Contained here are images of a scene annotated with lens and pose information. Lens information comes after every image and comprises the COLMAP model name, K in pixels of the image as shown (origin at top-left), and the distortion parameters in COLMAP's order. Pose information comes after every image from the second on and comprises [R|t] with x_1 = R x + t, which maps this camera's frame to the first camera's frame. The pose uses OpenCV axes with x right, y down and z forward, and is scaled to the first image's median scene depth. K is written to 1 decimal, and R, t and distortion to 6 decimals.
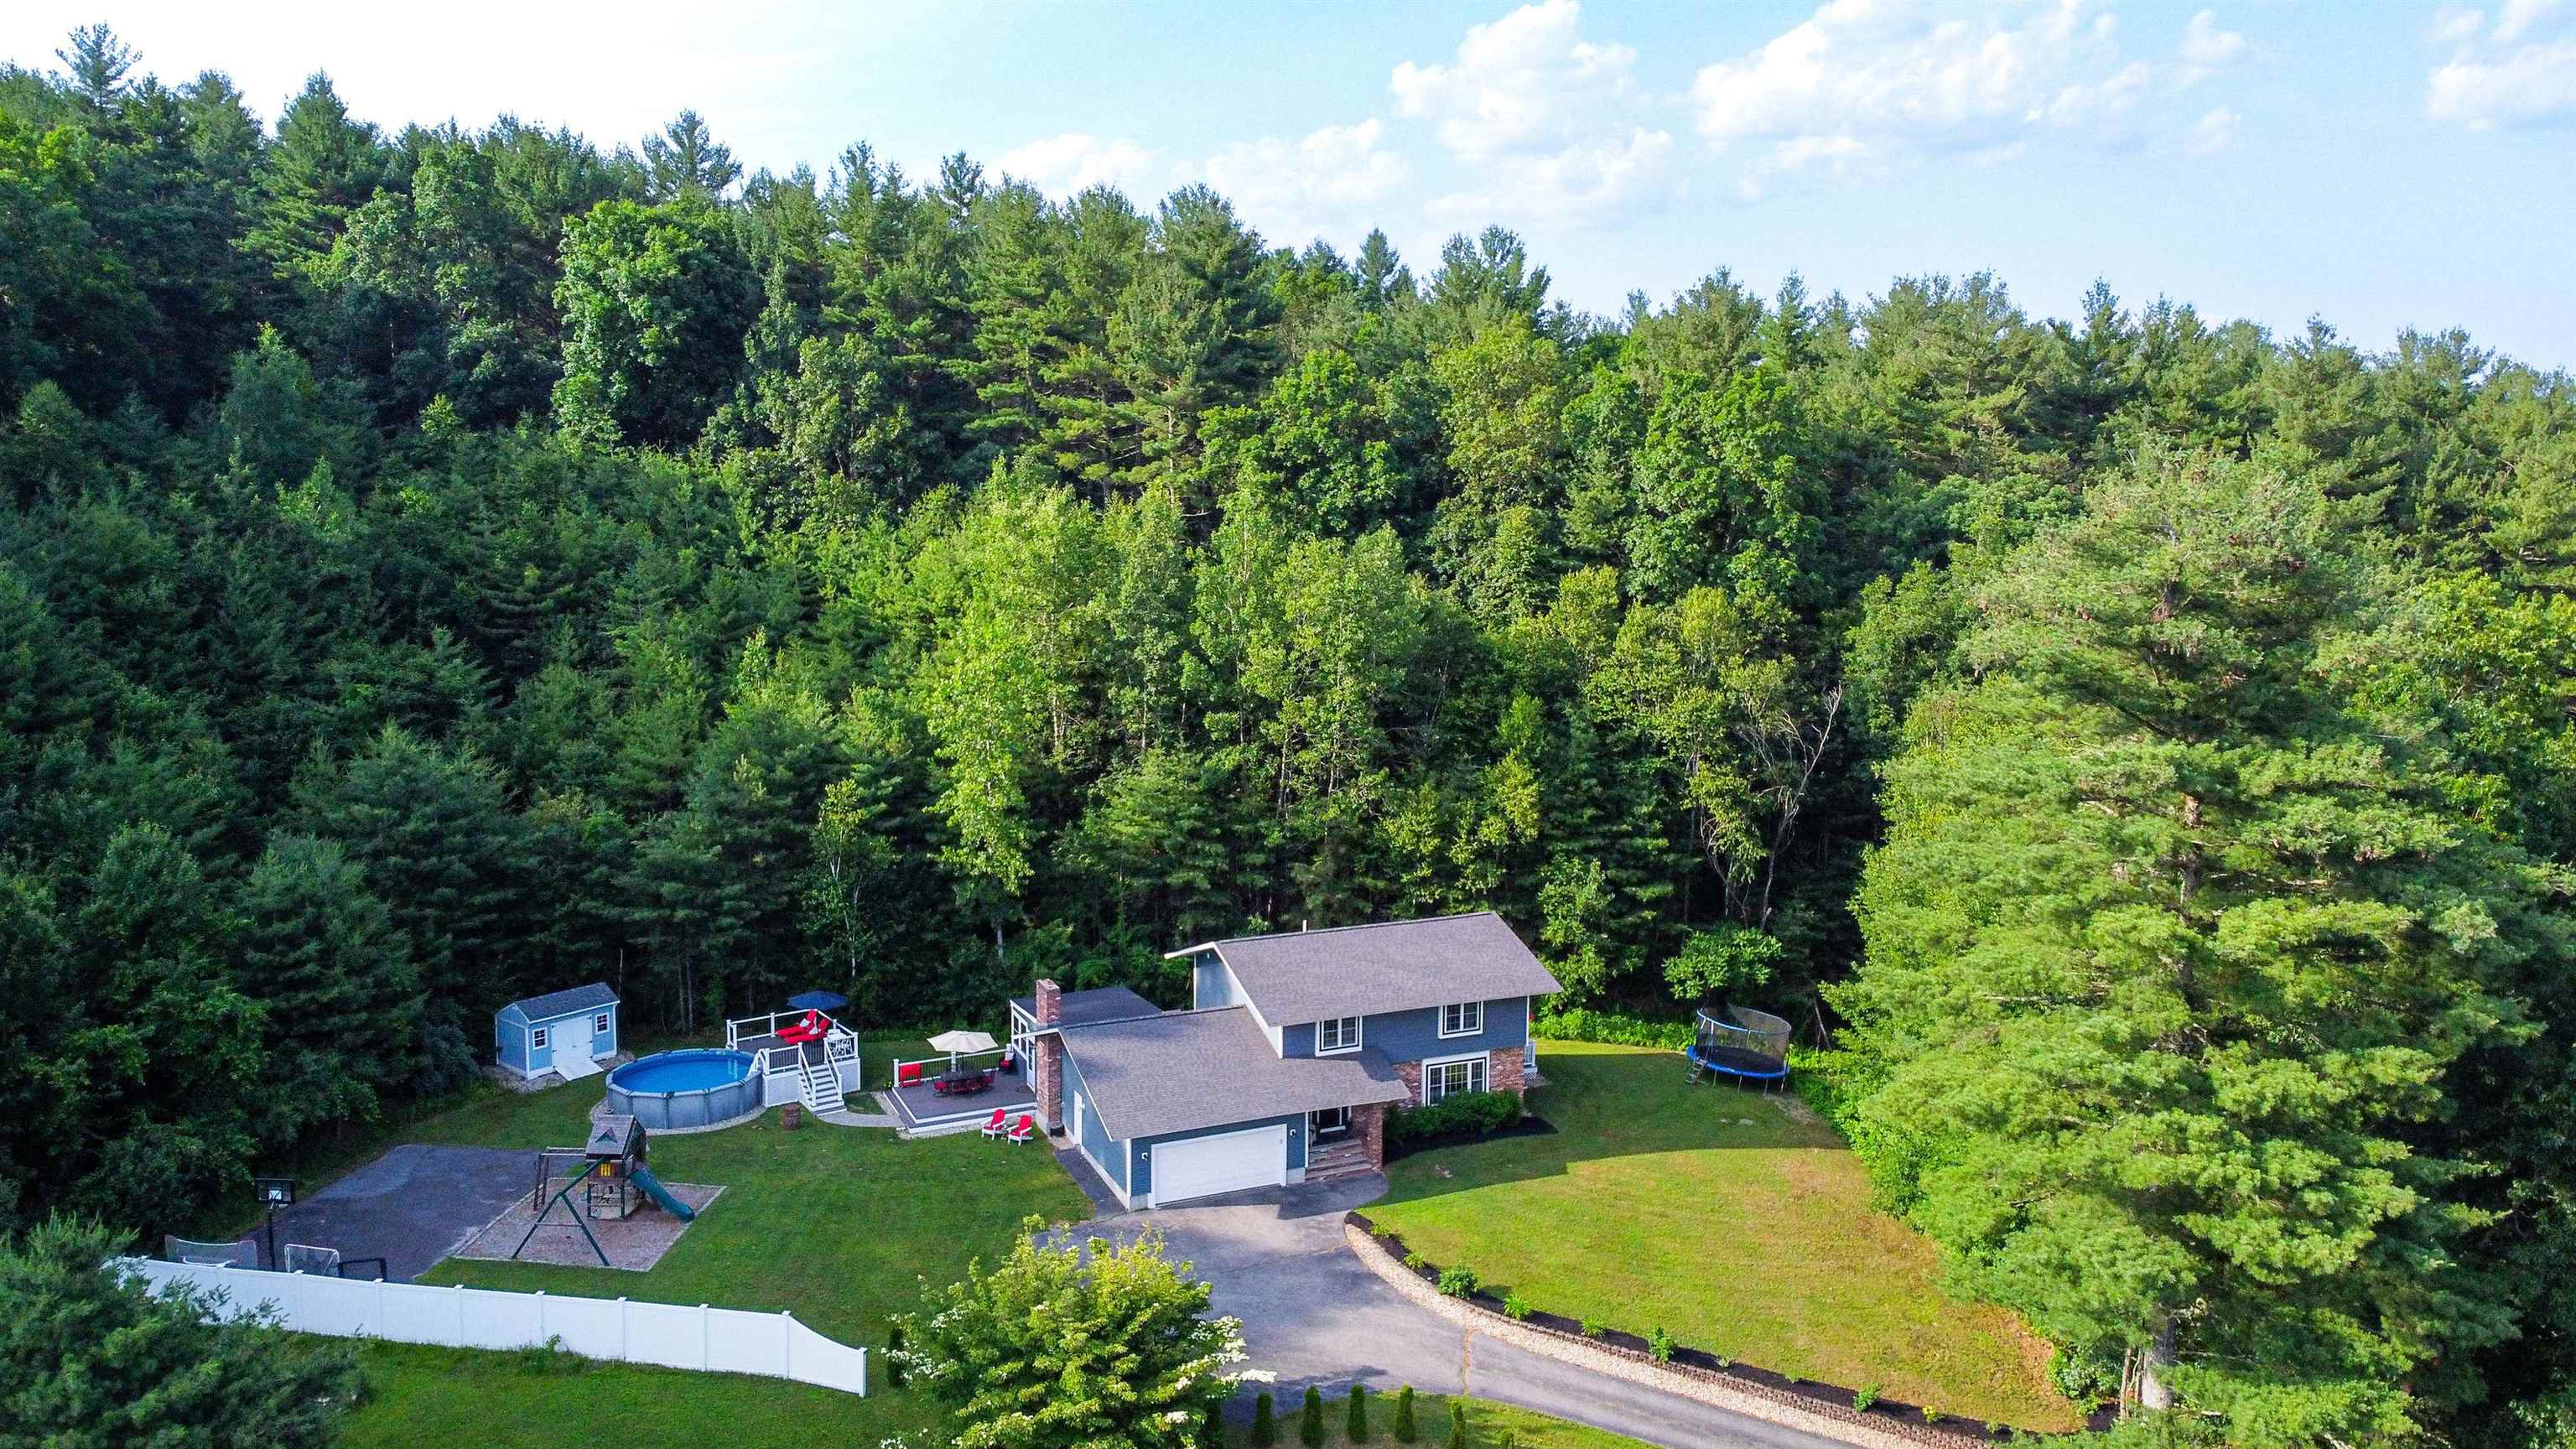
lens RADIAL K [[1870.8, 0, 1291.5], [0, 1870.8, 766.9], [0, 0, 1]] dist [0.224590, -0.245670]
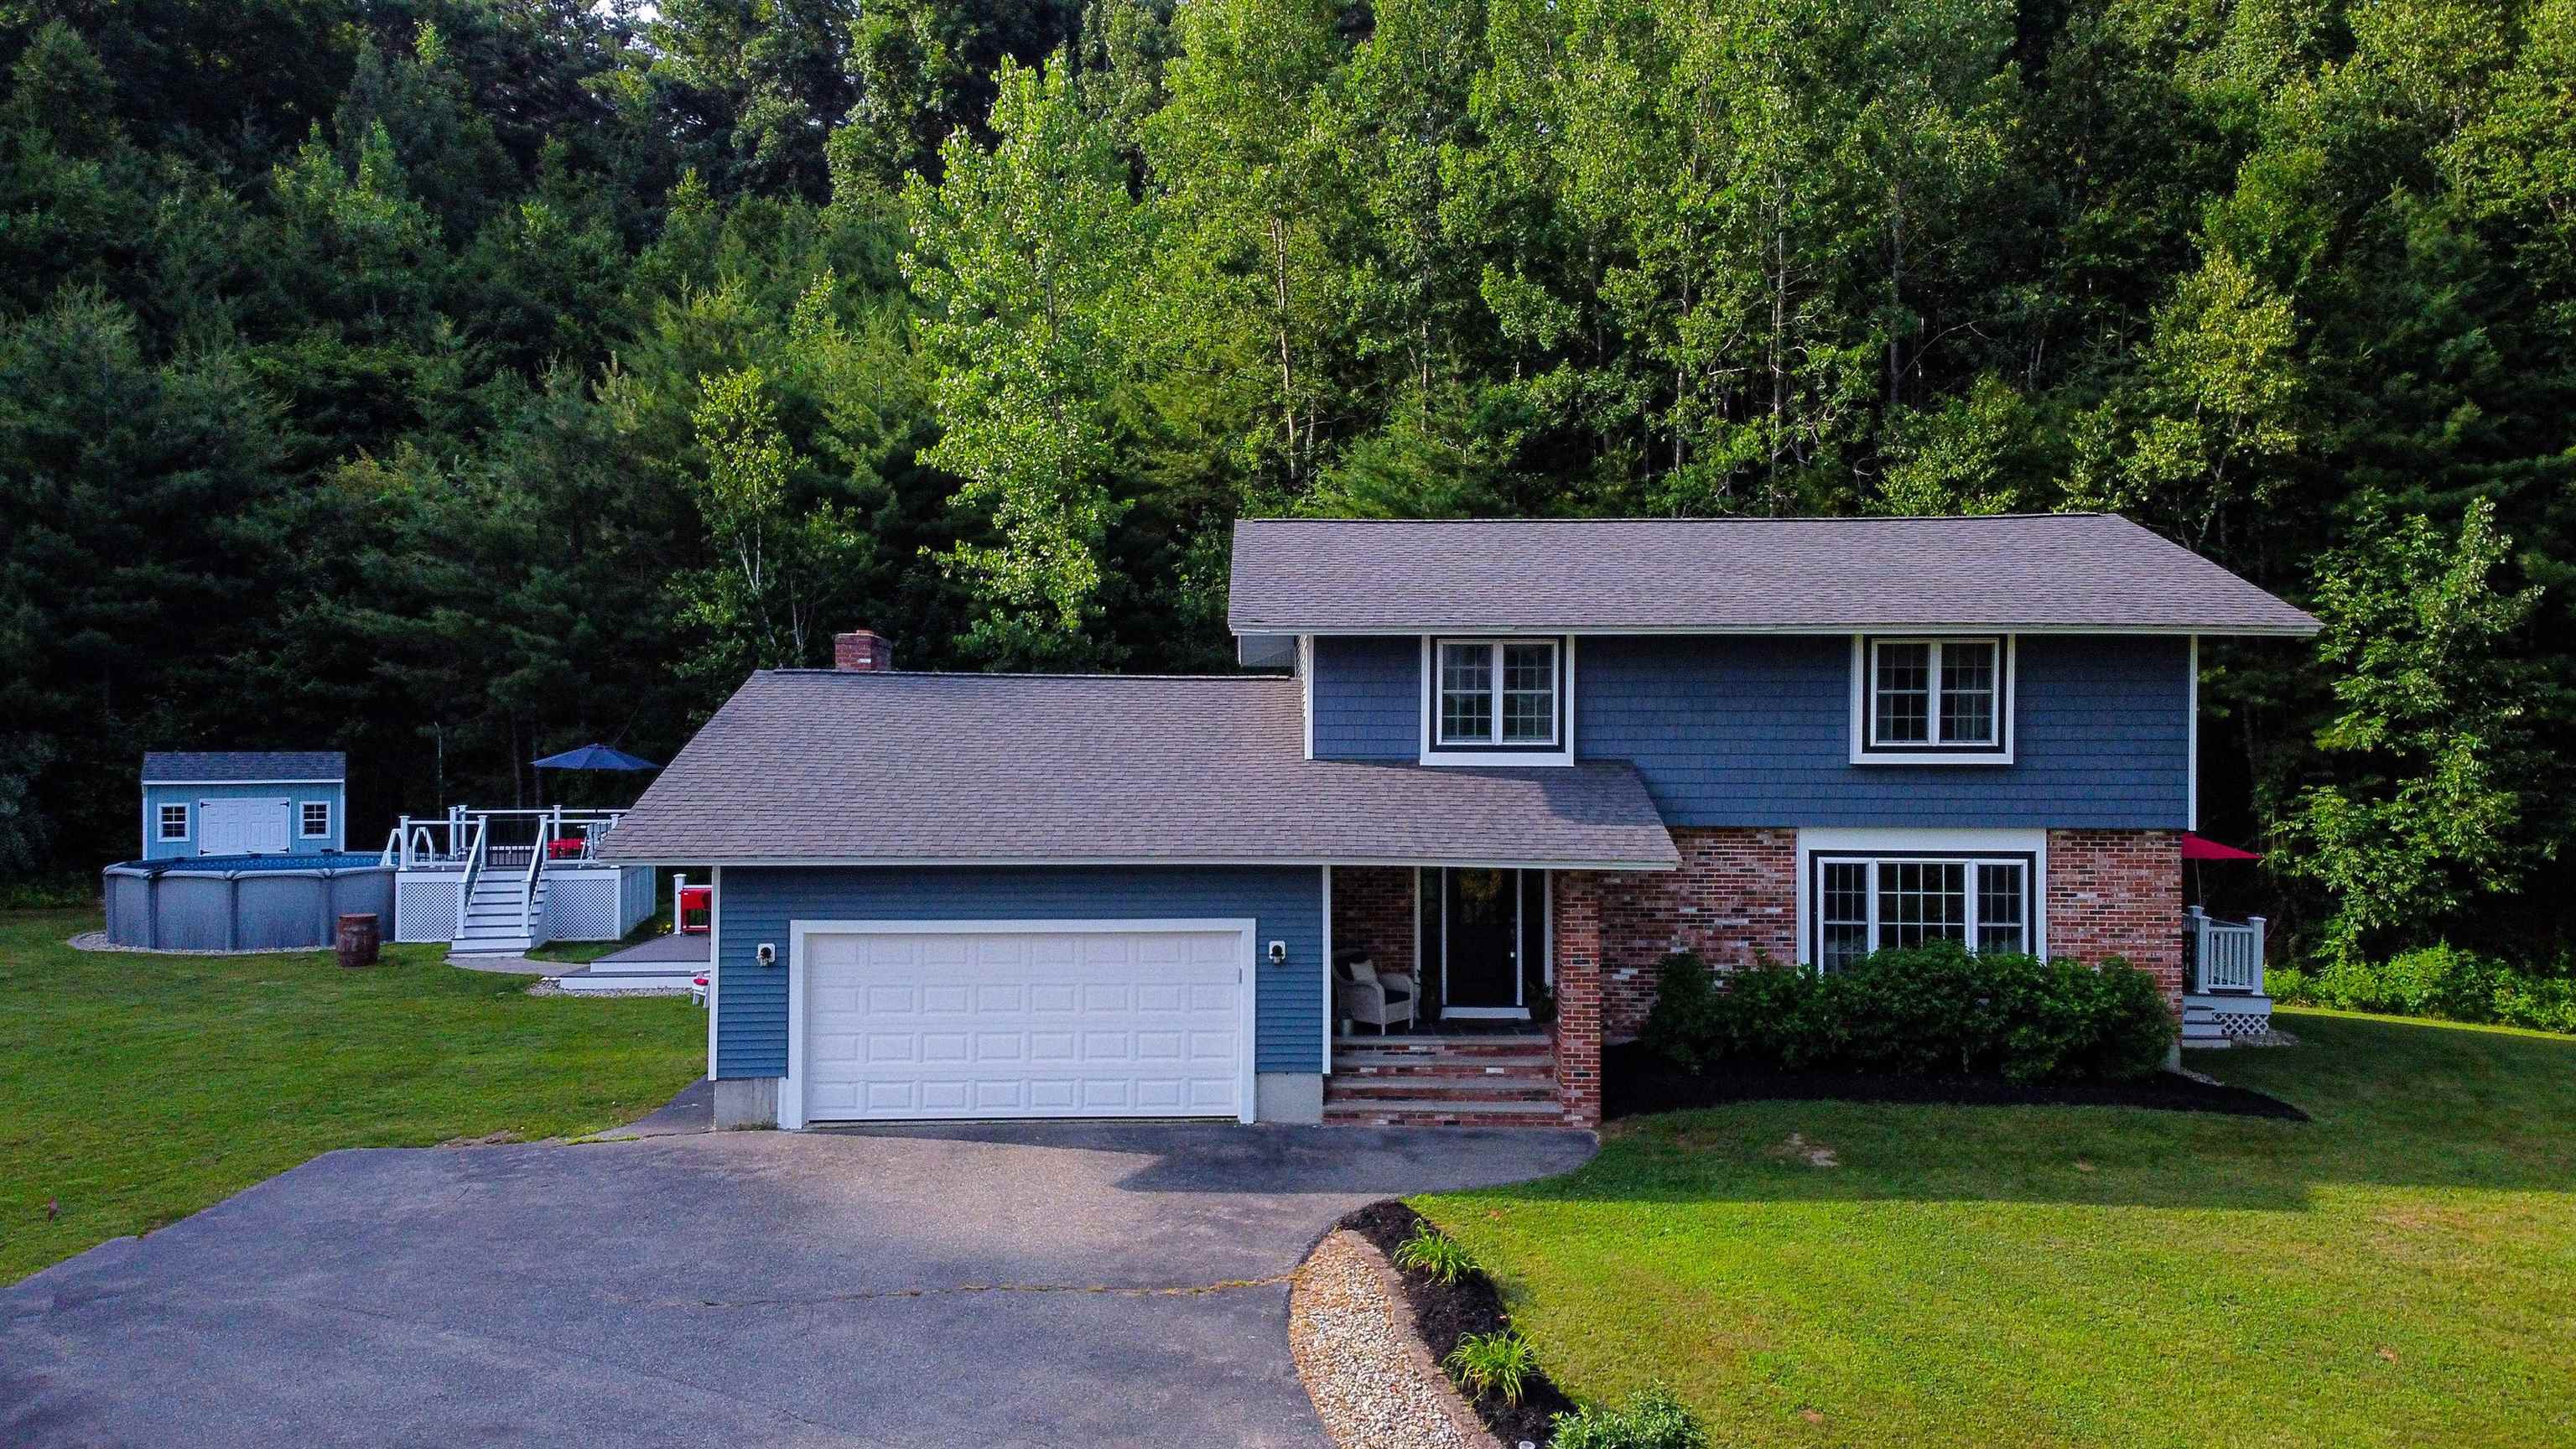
lens RADIAL K [[1904.5, 0, 1300.2], [0, 1904.5, 737.7], [0, 0, 1]] dist [0.243296, -0.288111]
pose [[0.922296, 0.003192, -0.386470, 0.112906], [-0.066345, 0.986430, -0.150183, 0.185605], [0.380747, 0.164153, 0.909992, 0.636807]]
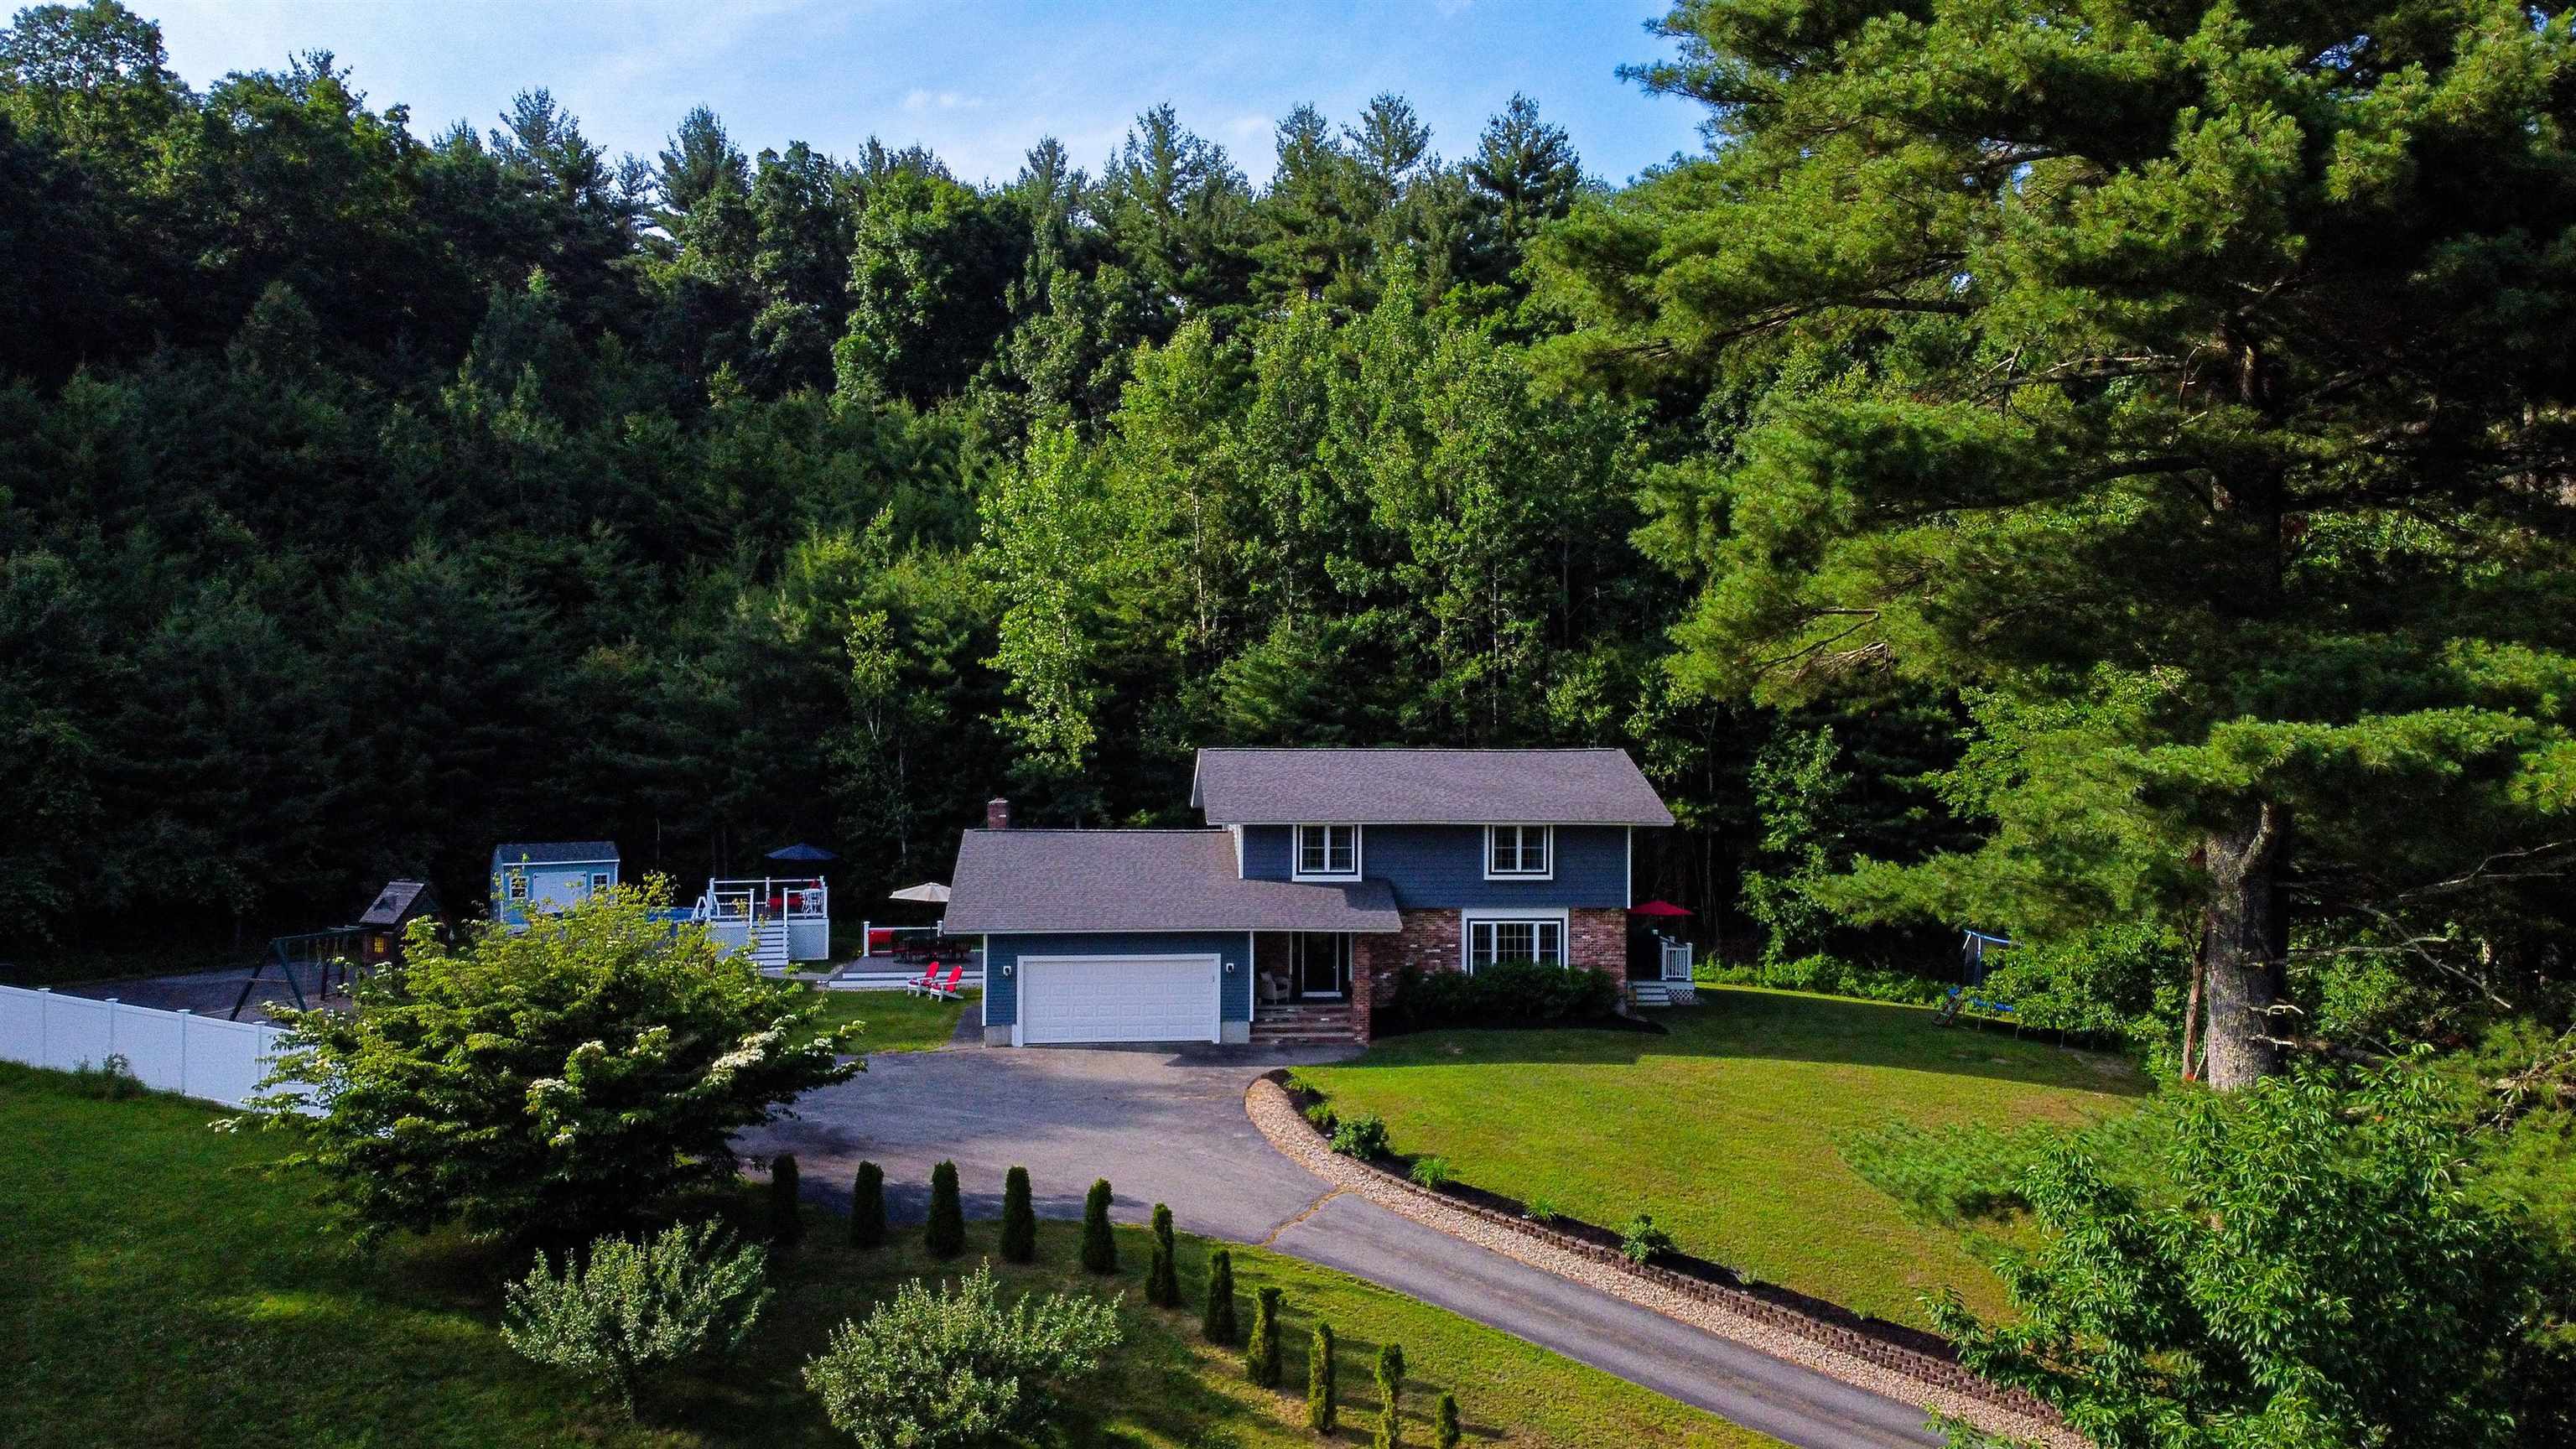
lens RADIAL K [[1904.5, 0, 1300.2], [0, 1904.5, 737.7], [0, 0, 1]] dist [0.243296, -0.288111]
pose [[0.948180, 0.003889, -0.317711, 0.228127], [-0.055125, 0.986775, -0.152435, 0.194962], [0.312916, 0.162050, 0.935854, 0.287881]]
